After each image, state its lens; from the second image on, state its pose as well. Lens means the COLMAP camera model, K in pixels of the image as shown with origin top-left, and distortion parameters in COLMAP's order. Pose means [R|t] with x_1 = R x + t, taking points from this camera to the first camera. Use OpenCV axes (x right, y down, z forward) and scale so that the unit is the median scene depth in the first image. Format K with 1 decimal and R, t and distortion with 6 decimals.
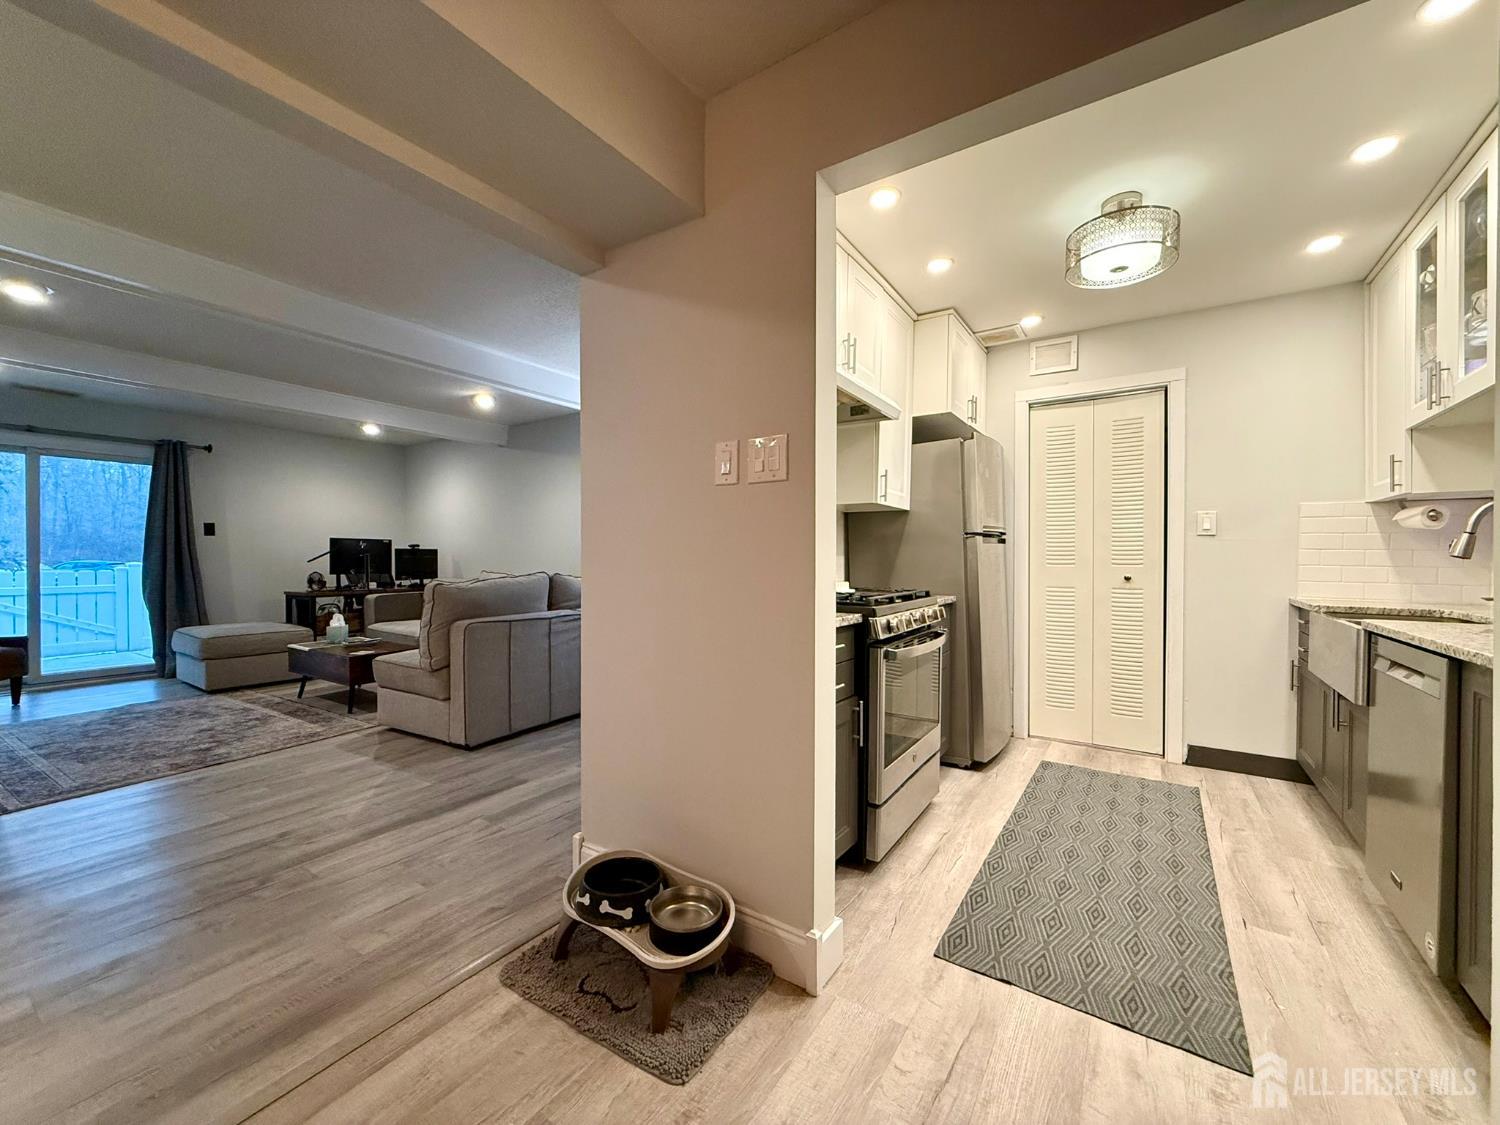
lens RADIAL K [[598.3, 0, 747.6], [0, 598.3, 563.2], [0, 0, 1]] dist [-0.000321, 0.000373]
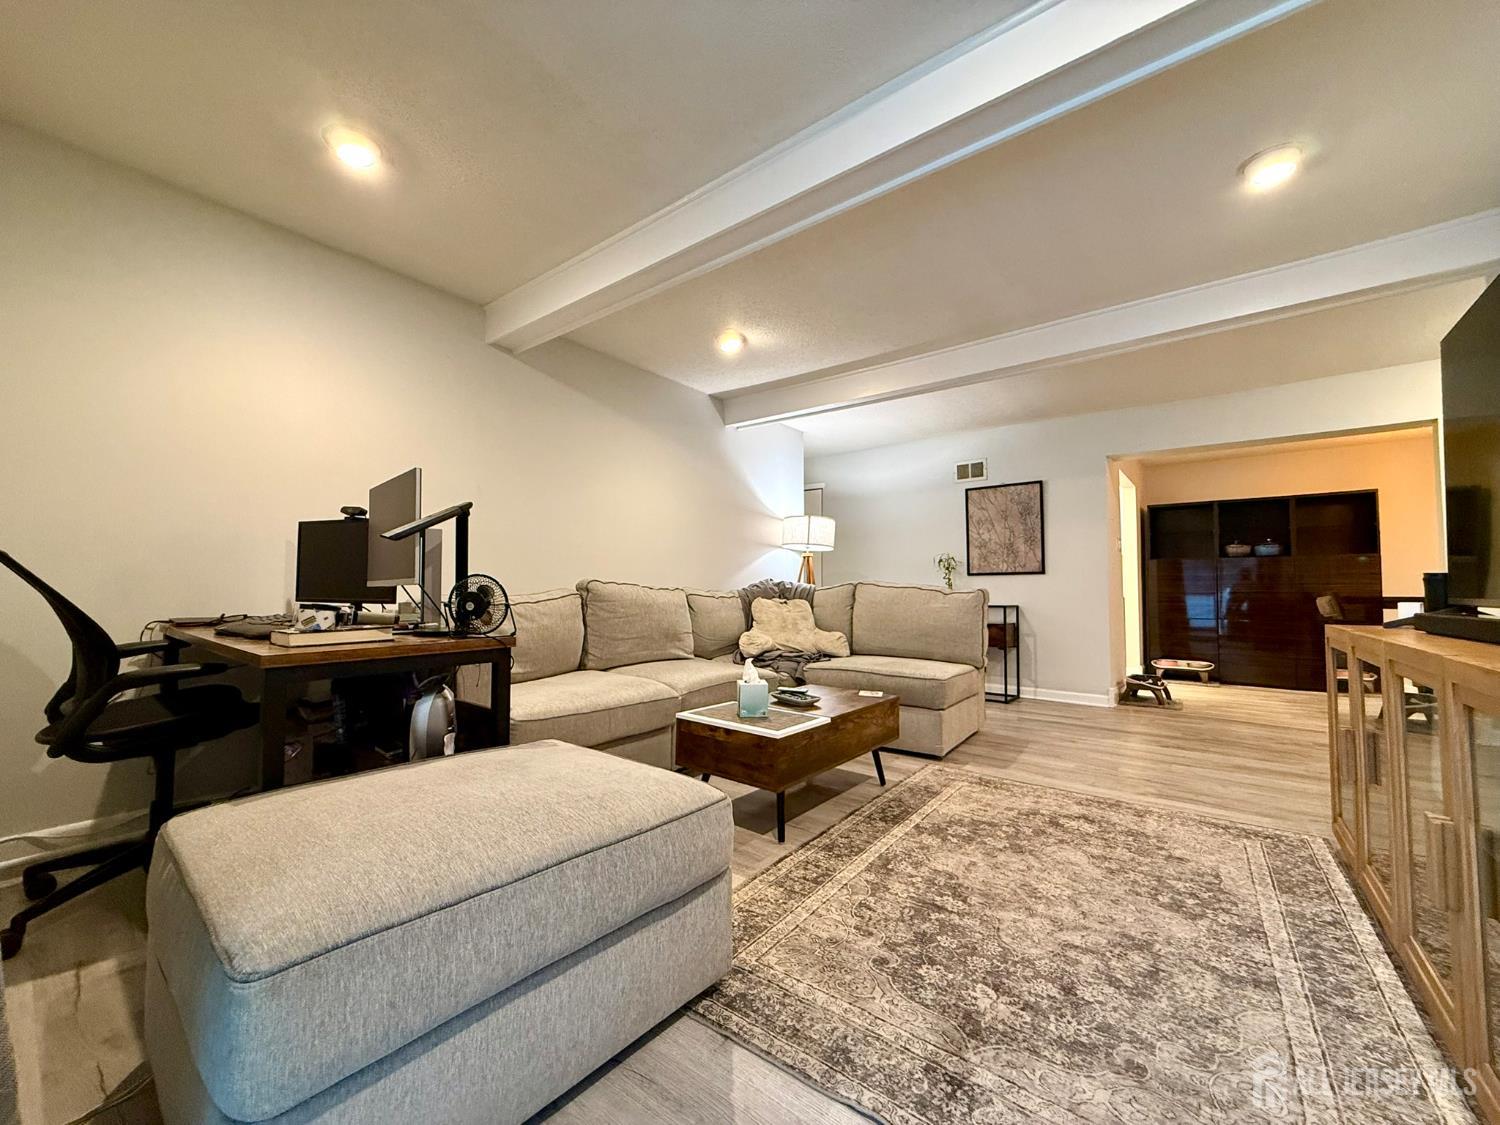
lens RADIAL K [[598.3, 0, 747.6], [0, 598.3, 563.2], [0, 0, 1]] dist [-0.000321, 0.000373]
pose [[0.083303, 0.045521, 0.995484, -1.793818], [0.001822, 0.998948, -0.045832, 0.041027], [-0.996523, 0.005631, 0.083132, 1.440756]]
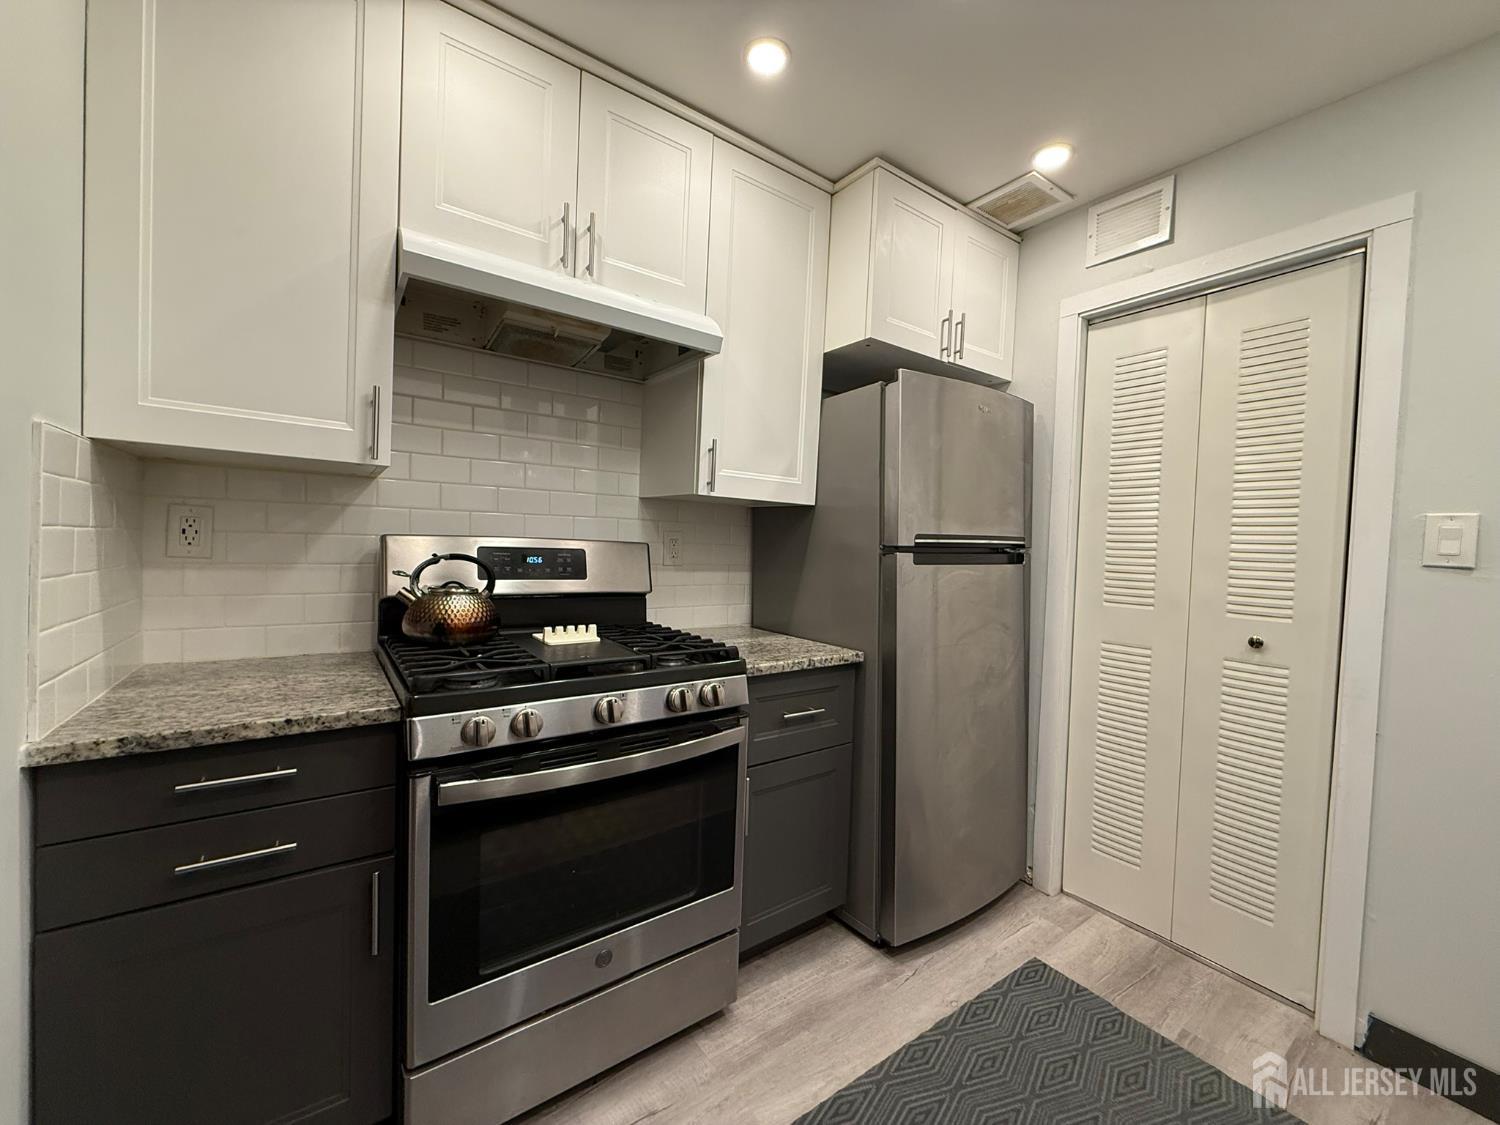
lens RADIAL K [[592.9, 0, 750.0], [0, 592.9, 562.5], [0, 0, 1]] dist [0.002899, -0.003076]
pose [[0.934830, 0.040620, -0.352765, 0.439338], [-0.033515, 0.999094, 0.026228, -0.044312], [0.353511, -0.012696, 0.935344, 0.409717]]
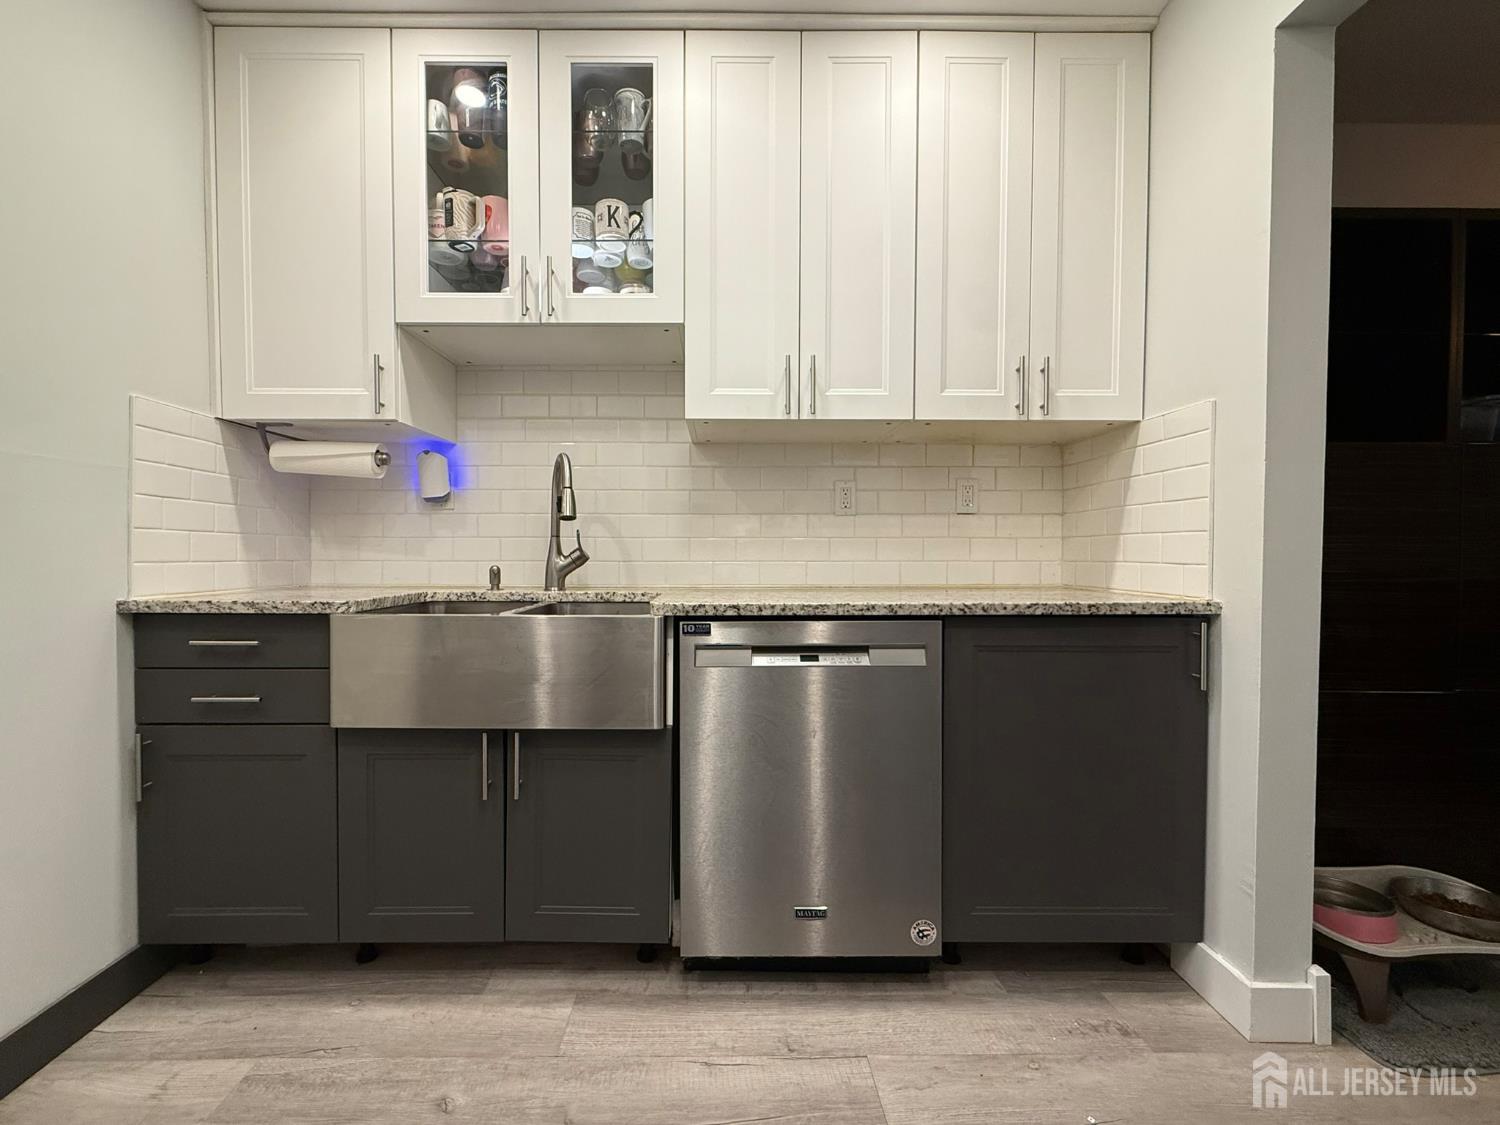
lens RADIAL K [[621.1, 0, 725.5], [0, 621.1, 563.7], [0, 0, 1]] dist [-0.000125, -0.000145]
pose [[-0.563825, -0.022443, 0.825590, 0.249431], [0.003420, 0.999559, 0.029508, 0.017366], [-0.825887, 0.019461, -0.563499, 0.835819]]
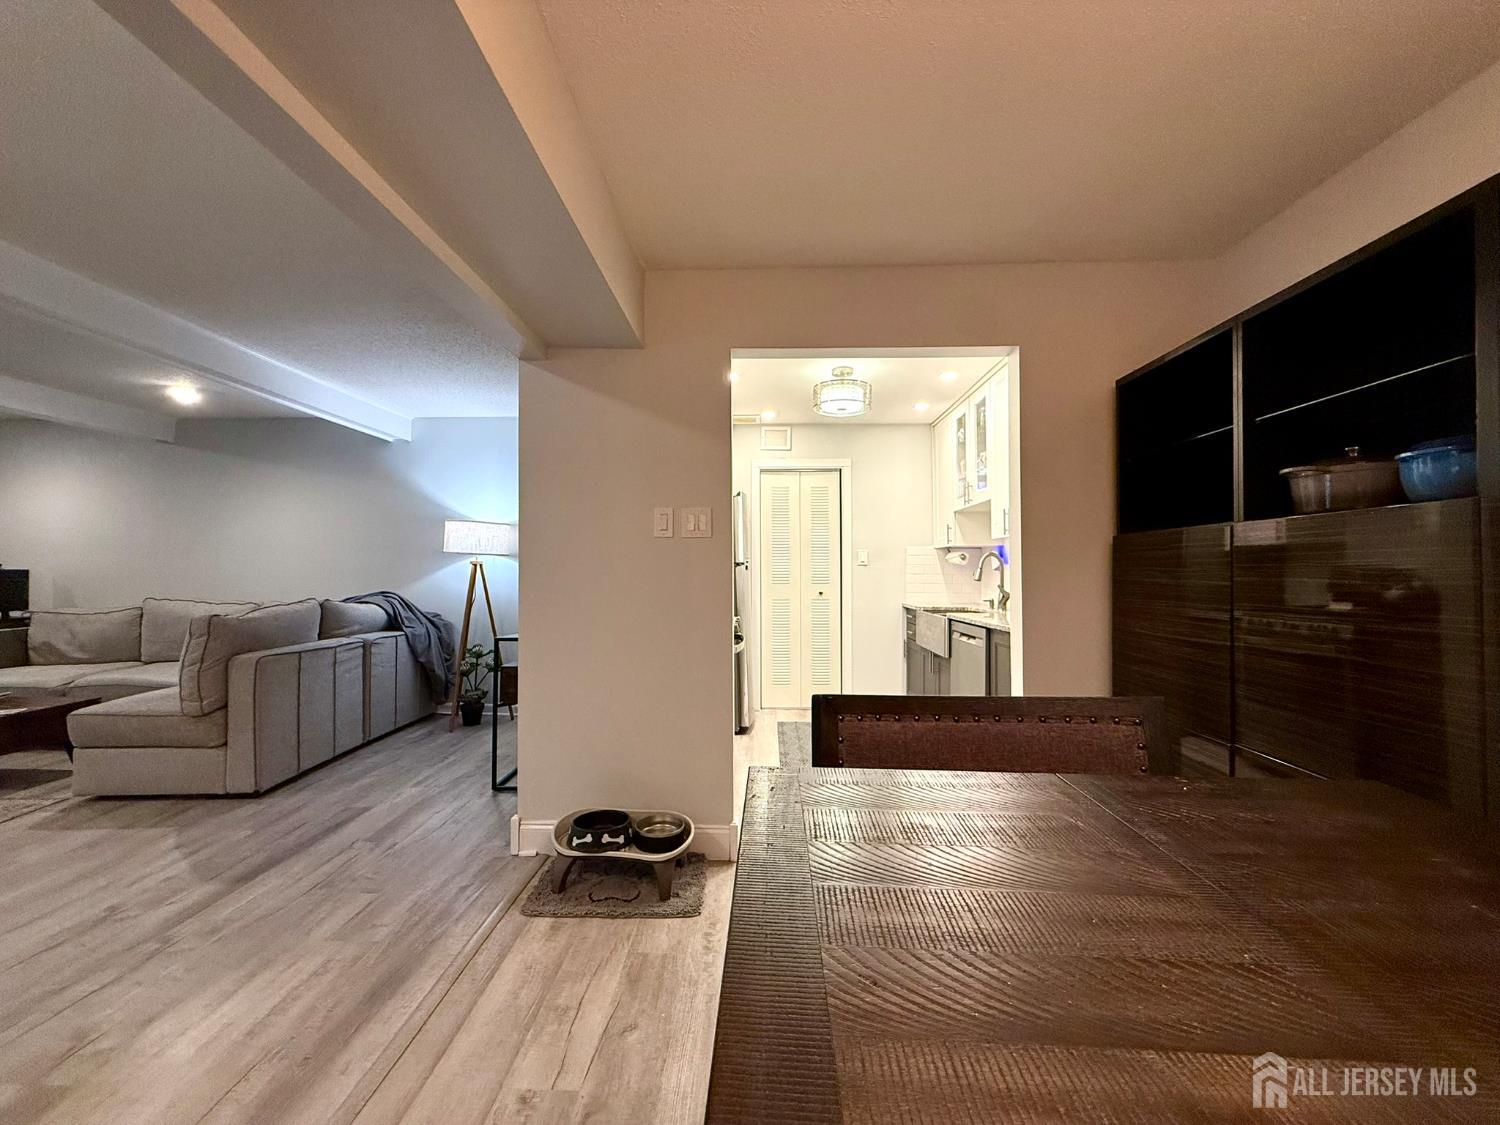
lens RADIAL K [[598.3, 0, 747.6], [0, 598.3, 563.2], [0, 0, 1]] dist [-0.000321, 0.000373]
pose [[0.844776, 0.006152, 0.535084, -0.346989], [0.006975, 0.999722, -0.022505, -0.018090], [-0.535074, 0.022744, 0.844499, -0.183842]]
